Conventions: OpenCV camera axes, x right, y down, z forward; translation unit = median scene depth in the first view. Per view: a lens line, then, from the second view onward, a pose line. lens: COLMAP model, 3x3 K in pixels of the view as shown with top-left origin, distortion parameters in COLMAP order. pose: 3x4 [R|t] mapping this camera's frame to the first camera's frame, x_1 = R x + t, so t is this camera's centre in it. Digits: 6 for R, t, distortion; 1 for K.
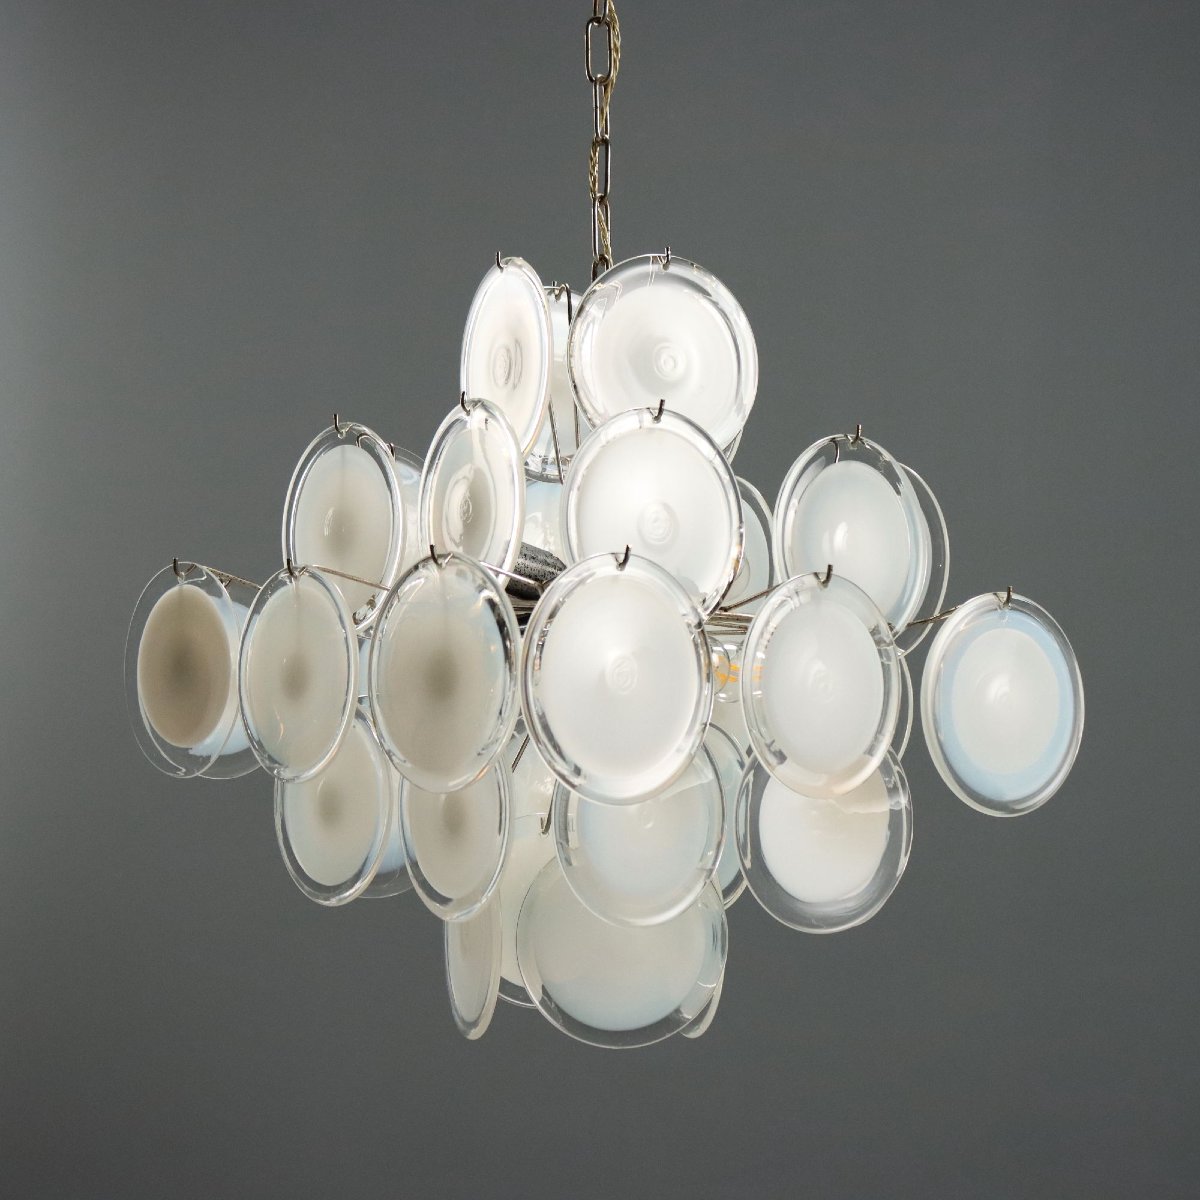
lens RADIAL K [[2572.9, 0, 600.0], [0, 2572.9, 600.0], [0, 0, 1]] dist [-0.002170, 0.089158]
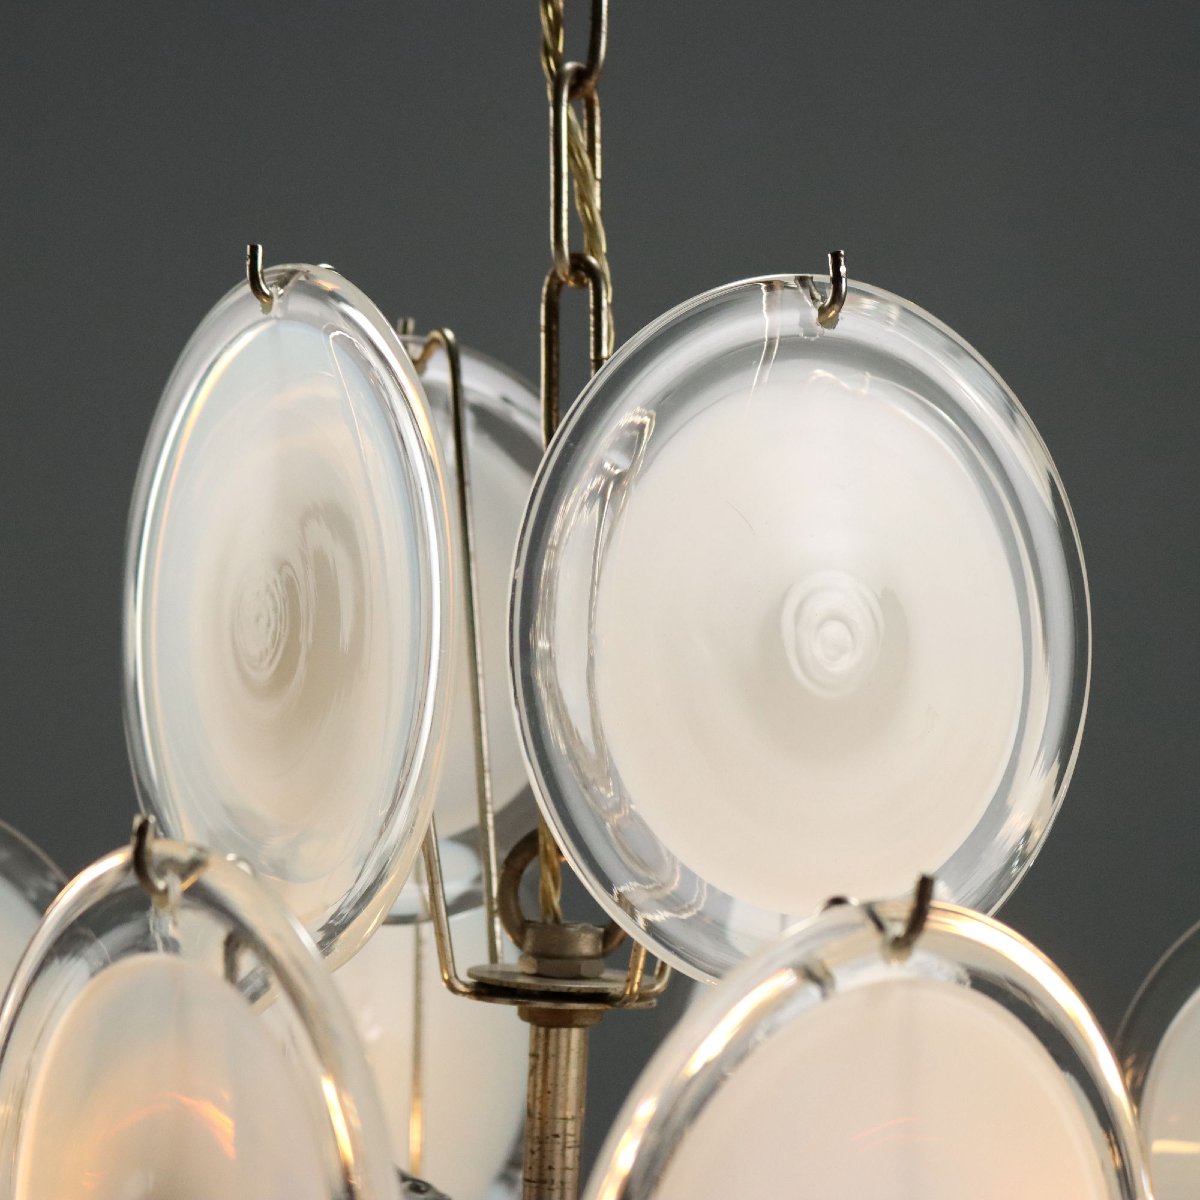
lens RADIAL K [[2781.4, 0, 600.0], [0, 2781.4, 600.0], [0, 0, 1]] dist [-0.023814, -0.048275]
pose [[0.992812, 0.008999, 0.119345, -0.037437], [-0.013091, 0.999352, 0.033541, -0.103152], [-0.118966, -0.034862, 0.992286, 0.656743]]
